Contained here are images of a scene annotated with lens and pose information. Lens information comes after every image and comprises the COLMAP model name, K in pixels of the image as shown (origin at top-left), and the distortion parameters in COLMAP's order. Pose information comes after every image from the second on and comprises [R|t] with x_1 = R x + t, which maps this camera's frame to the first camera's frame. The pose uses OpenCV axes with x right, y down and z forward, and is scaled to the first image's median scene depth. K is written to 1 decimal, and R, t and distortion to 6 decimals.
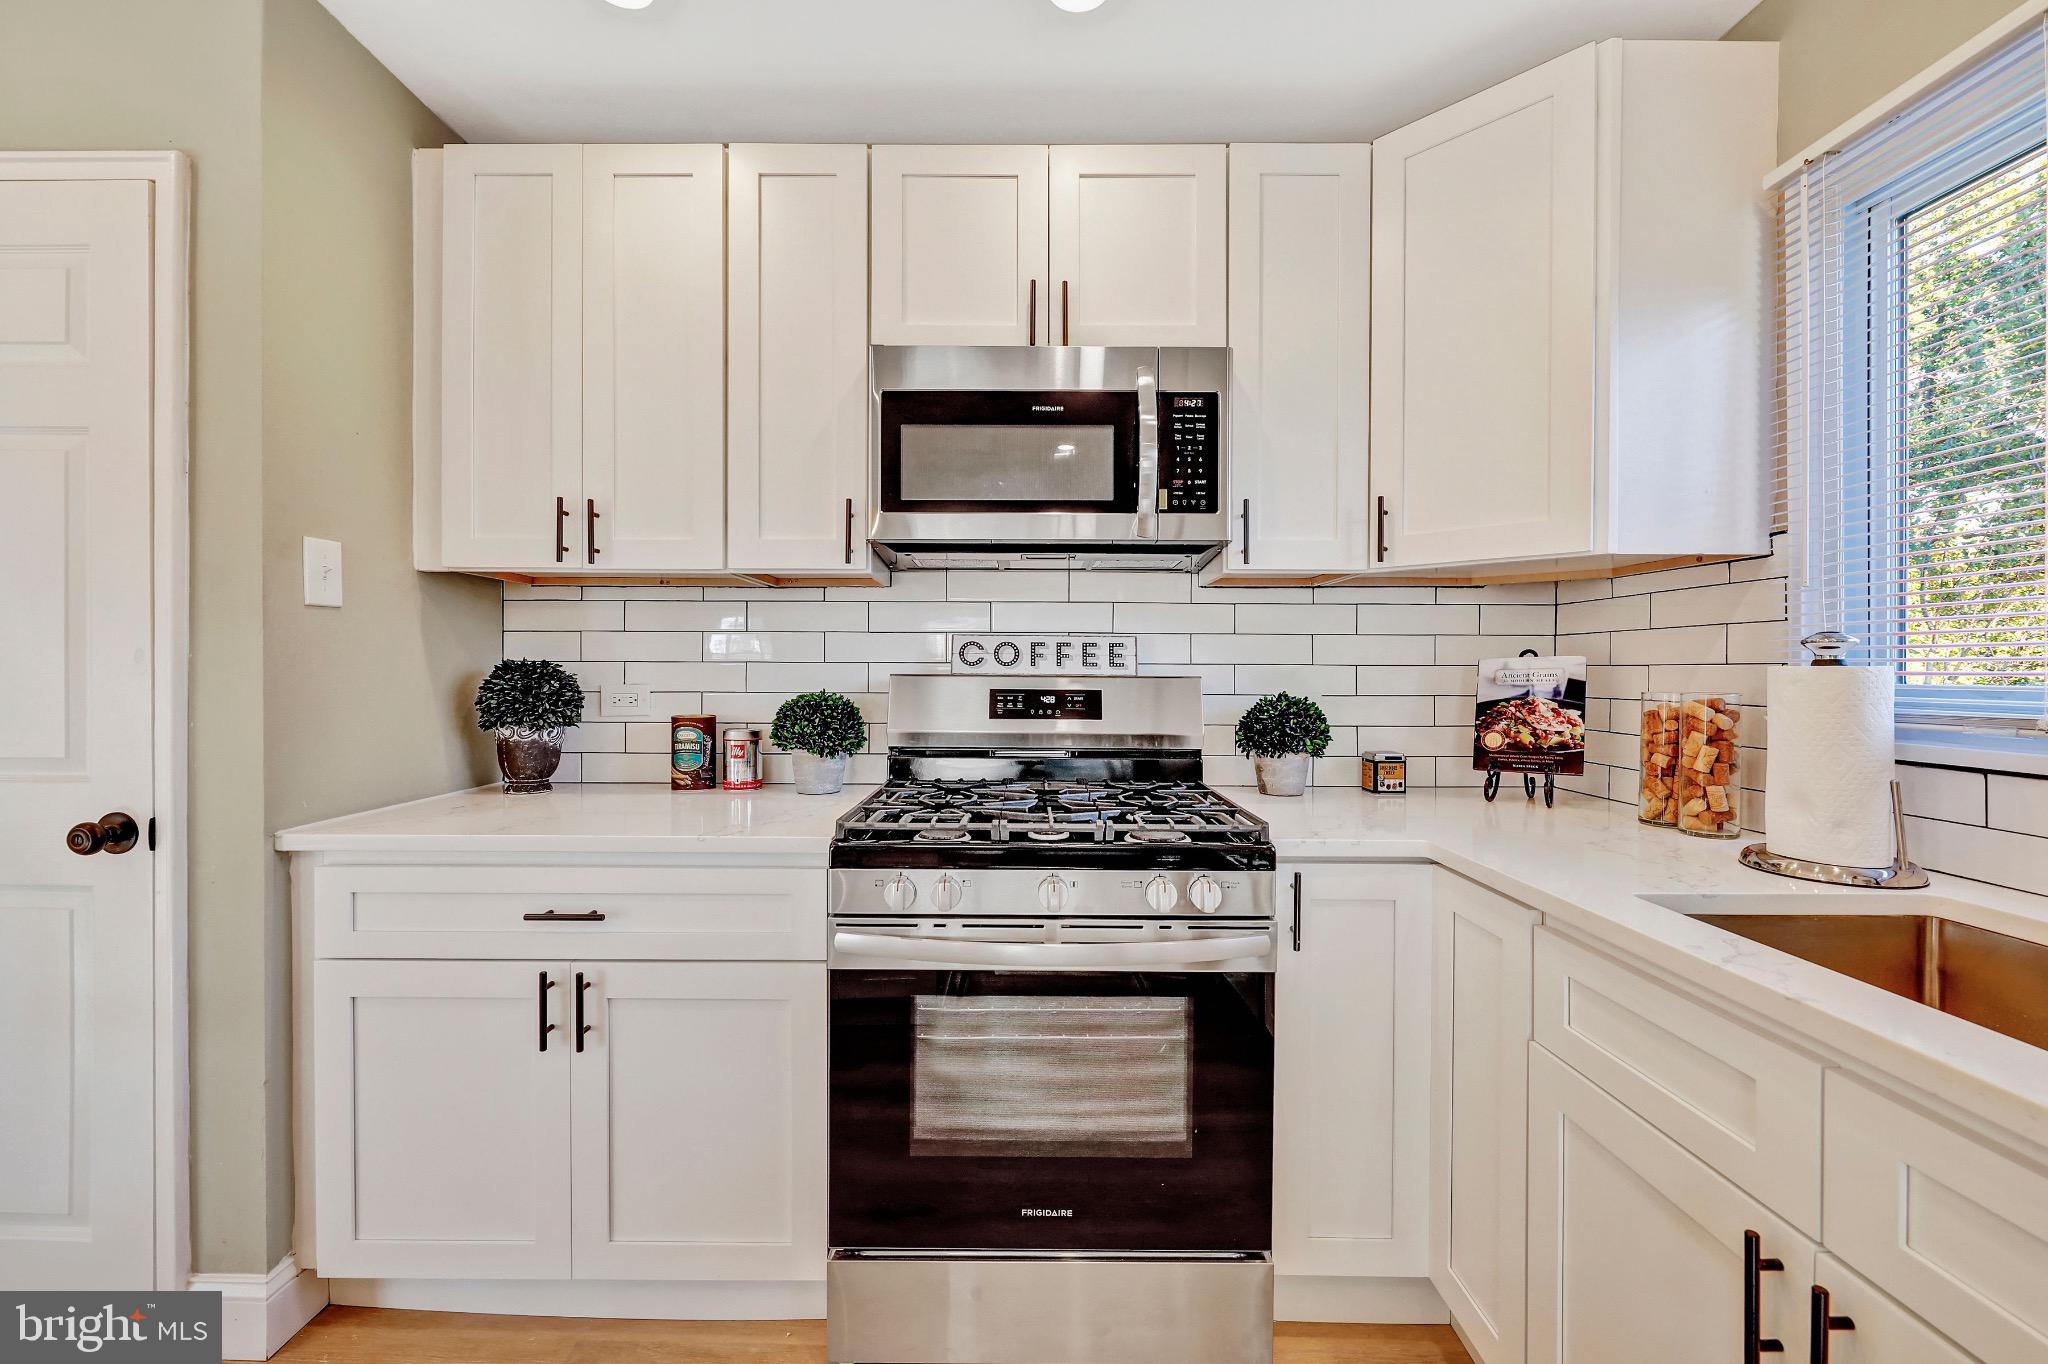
lens RADIAL K [[824.3, 0, 1021.4], [0, 824.3, 678.5], [0, 0, 1]] dist [-0.001159, 0.000026]
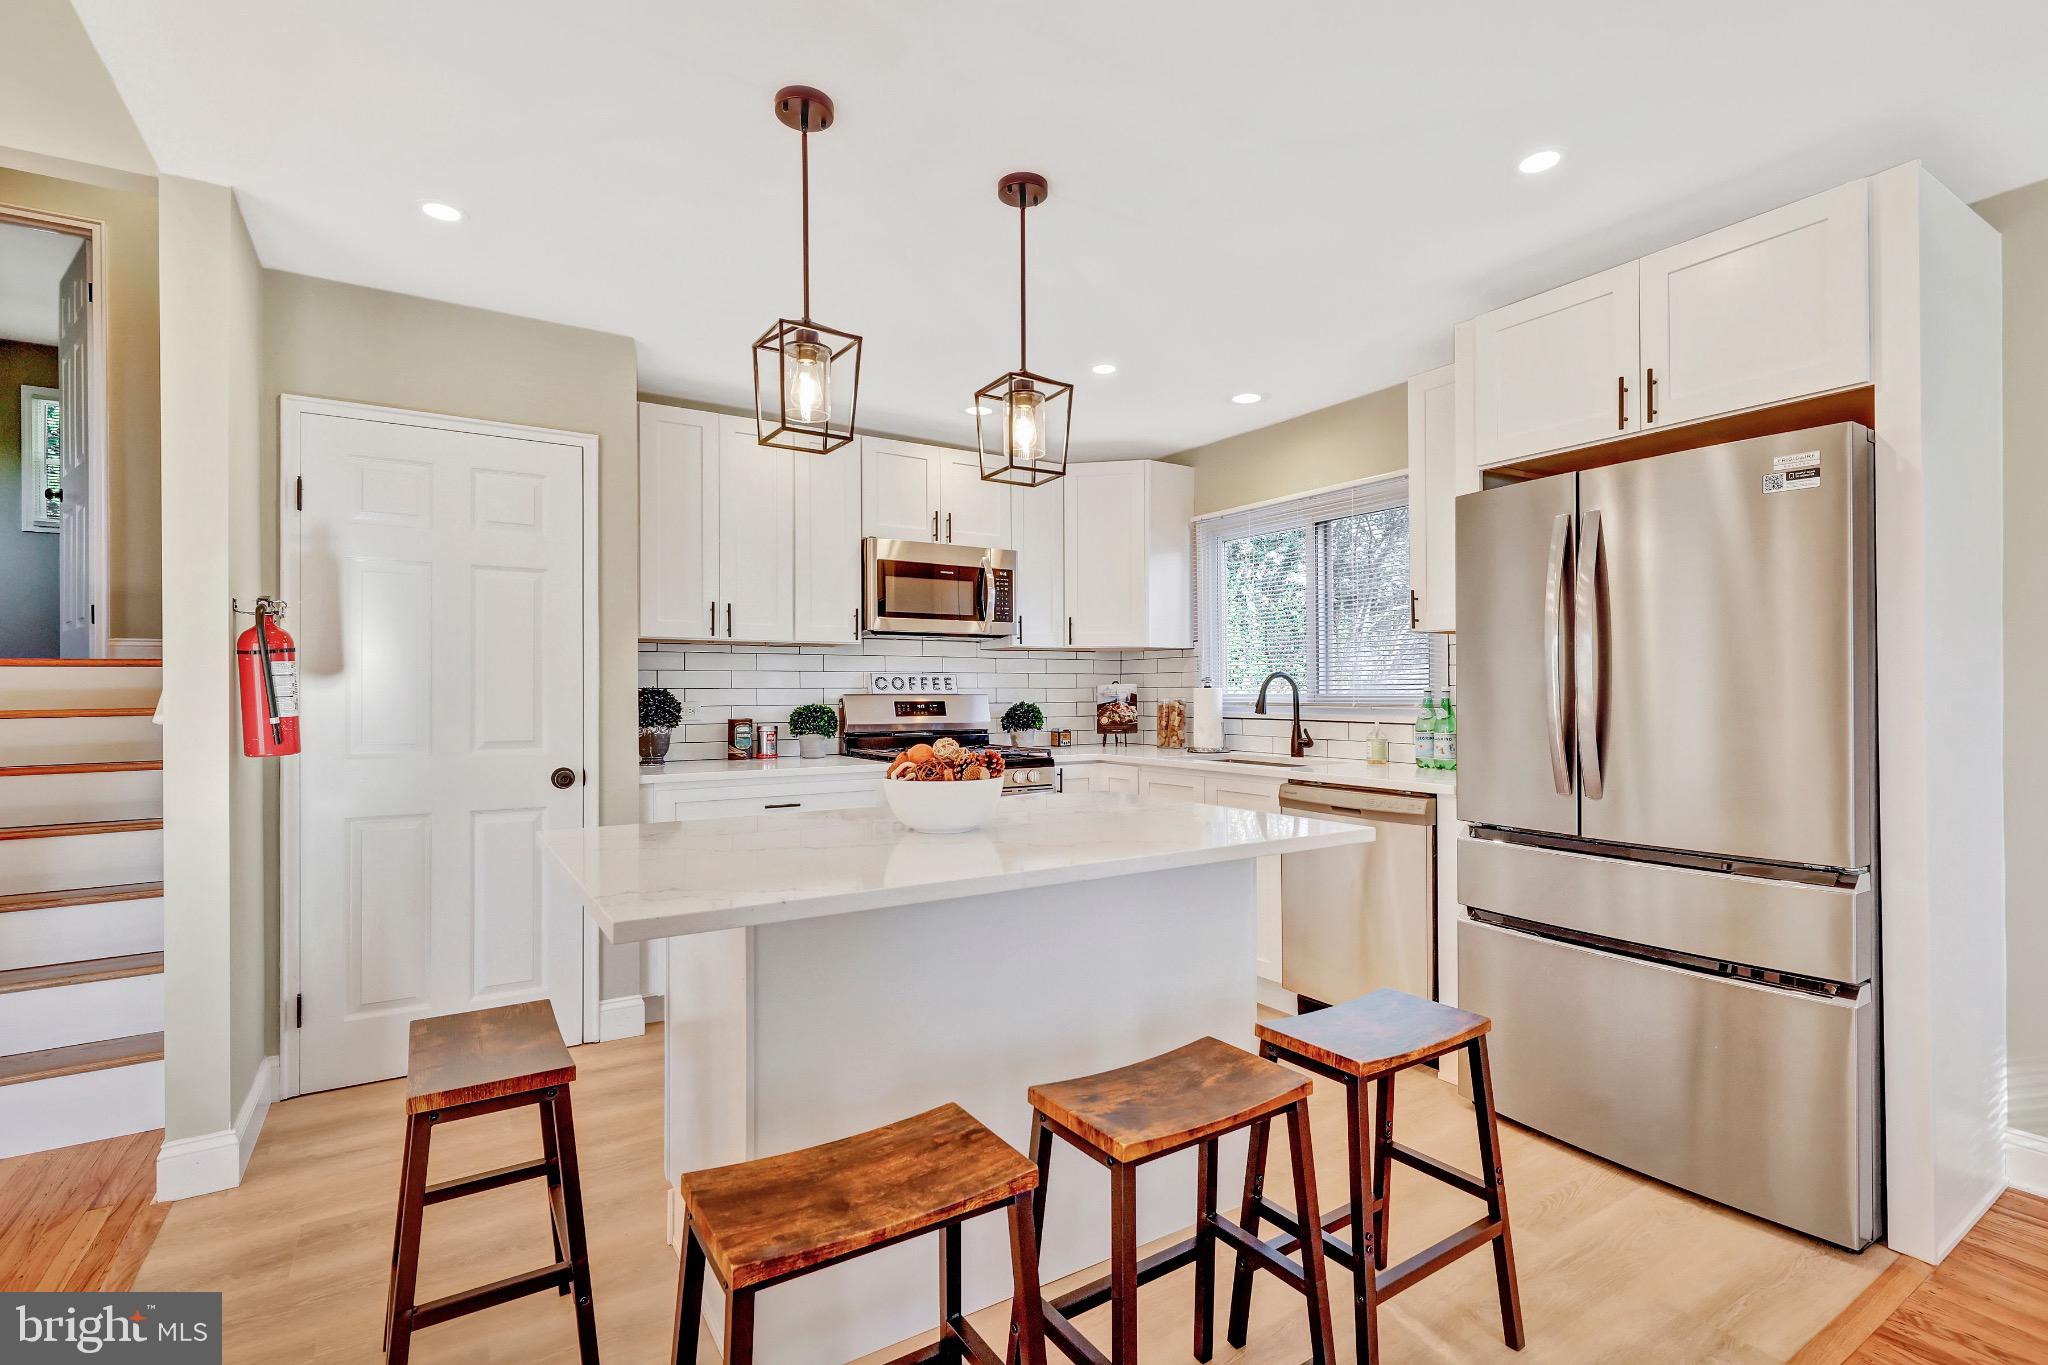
lens RADIAL K [[949.3, 0, 1053.4], [0, 949.3, 690.6], [0, 0, 1]] dist [0.010932, -0.000361]
pose [[0.828722, -0.006243, 0.559626, -1.080175], [0.012362, 0.999898, -0.007152, 0.008530], [-0.559525, 0.012845, 0.828714, -1.176479]]
